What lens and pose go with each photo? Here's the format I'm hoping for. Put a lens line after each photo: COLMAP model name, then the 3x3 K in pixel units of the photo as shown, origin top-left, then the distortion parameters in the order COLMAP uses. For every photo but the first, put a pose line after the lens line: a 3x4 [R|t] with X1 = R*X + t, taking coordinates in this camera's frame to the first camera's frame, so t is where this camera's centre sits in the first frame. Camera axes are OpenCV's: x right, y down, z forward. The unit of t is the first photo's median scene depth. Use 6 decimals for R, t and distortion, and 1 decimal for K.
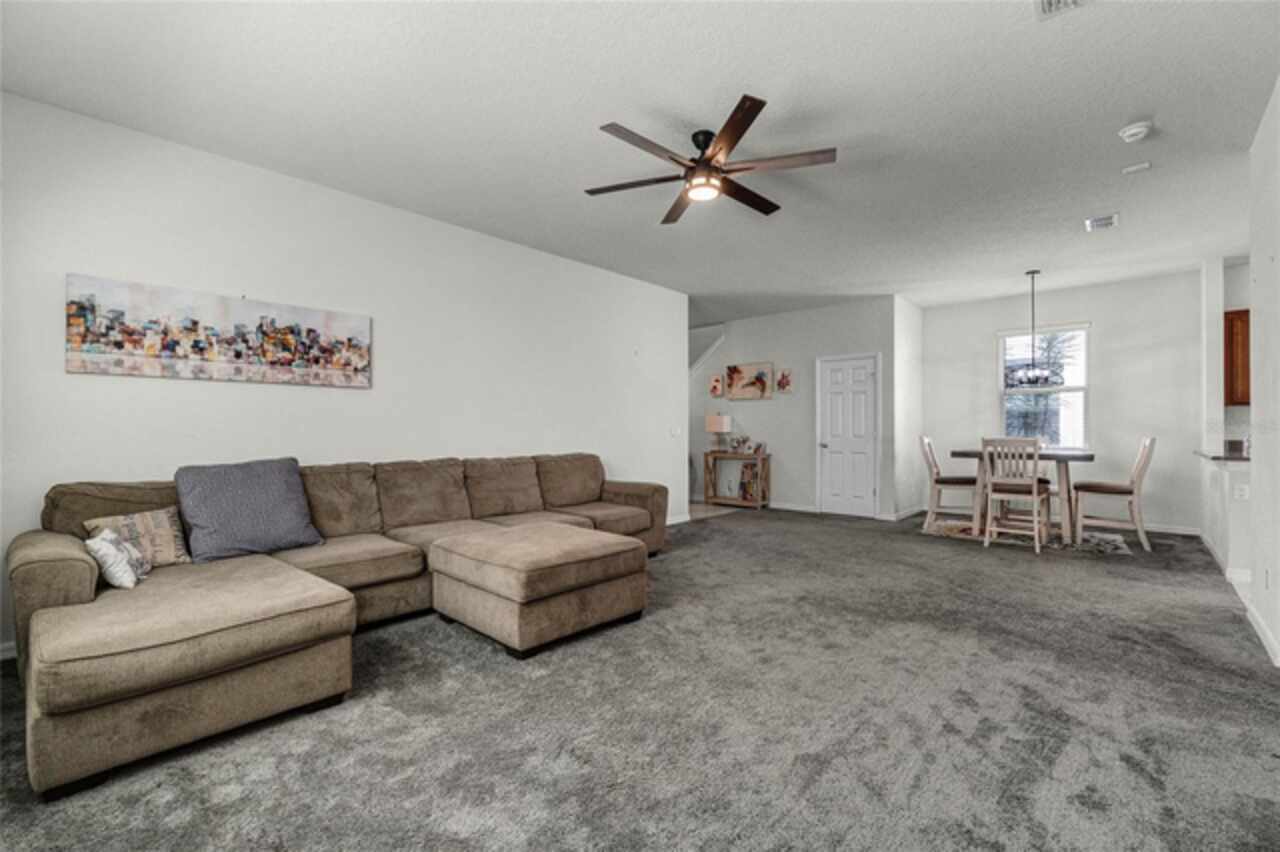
lens RADIAL K [[557.4, 0, 631.6], [0, 557.4, 433.4], [0, 0, 1]] dist [0.002483, -0.001842]
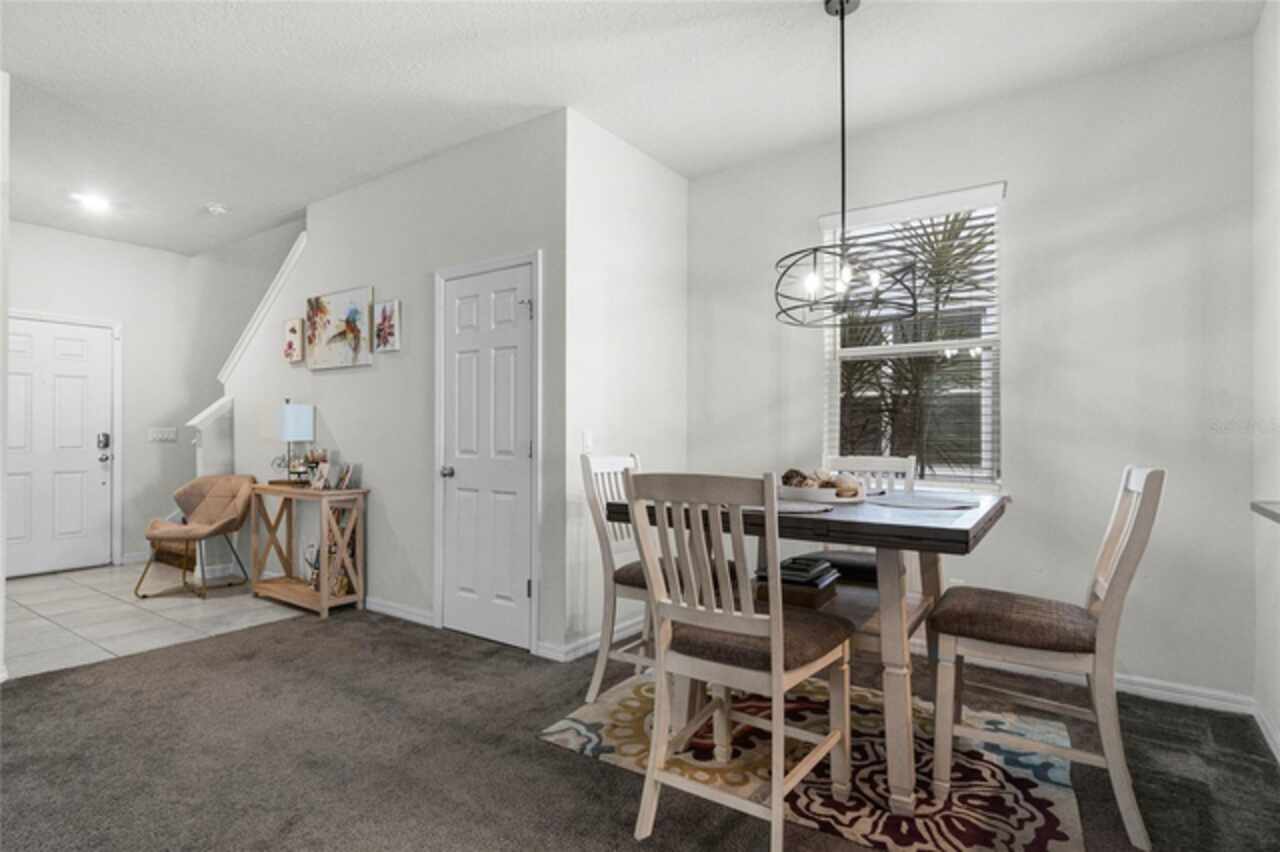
lens RADIAL K [[677.7, 0, 630.0], [0, 677.7, 435.0], [0, 0, 1]] dist [-0.007587, 0.000115]
pose [[0.992950, 0.008925, 0.118197, 0.396896], [-0.007849, 0.999923, -0.009562, -0.004375], [-0.118273, 0.008567, 0.992944, 0.437345]]
